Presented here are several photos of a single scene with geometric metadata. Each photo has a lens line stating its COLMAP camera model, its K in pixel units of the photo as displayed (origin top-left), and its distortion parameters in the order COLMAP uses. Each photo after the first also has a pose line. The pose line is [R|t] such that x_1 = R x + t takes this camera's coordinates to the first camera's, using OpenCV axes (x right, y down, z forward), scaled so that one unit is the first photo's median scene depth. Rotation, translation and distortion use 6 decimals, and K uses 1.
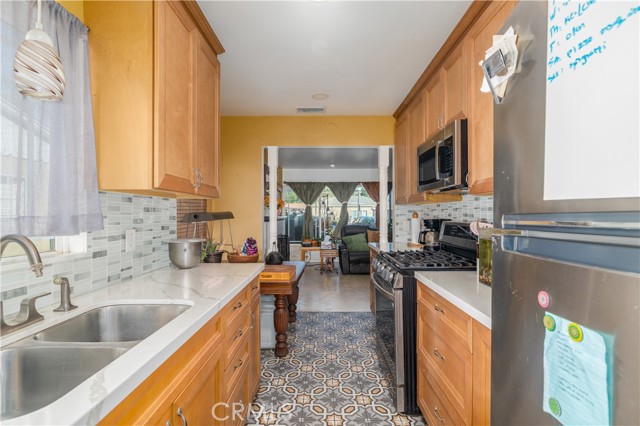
lens RADIAL K [[298.8, 0, 319.2], [0, 298.8, 213.4], [0, 0, 1]] dist [-0.008198, 0.000947]
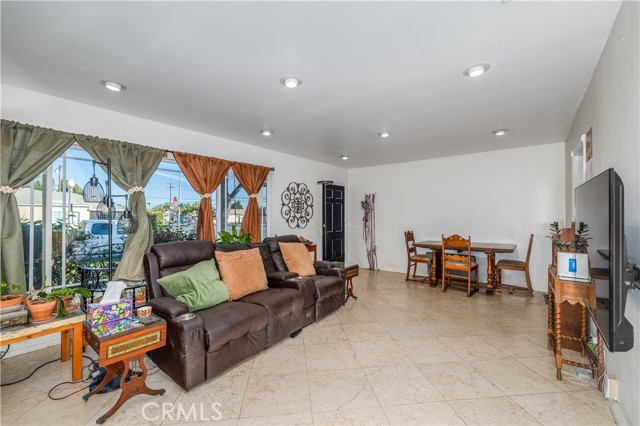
lens RADIAL K [[258.2, 0, 321.3], [0, 258.2, 213.2], [0, 0, 1]] dist [-0.004734, 0.001008]
pose [[0.628231, 0.008566, 0.777979, -0.040275], [-0.007233, 0.999960, -0.005170, -0.001592], [-0.777993, -0.002379, 0.628268, 0.545438]]
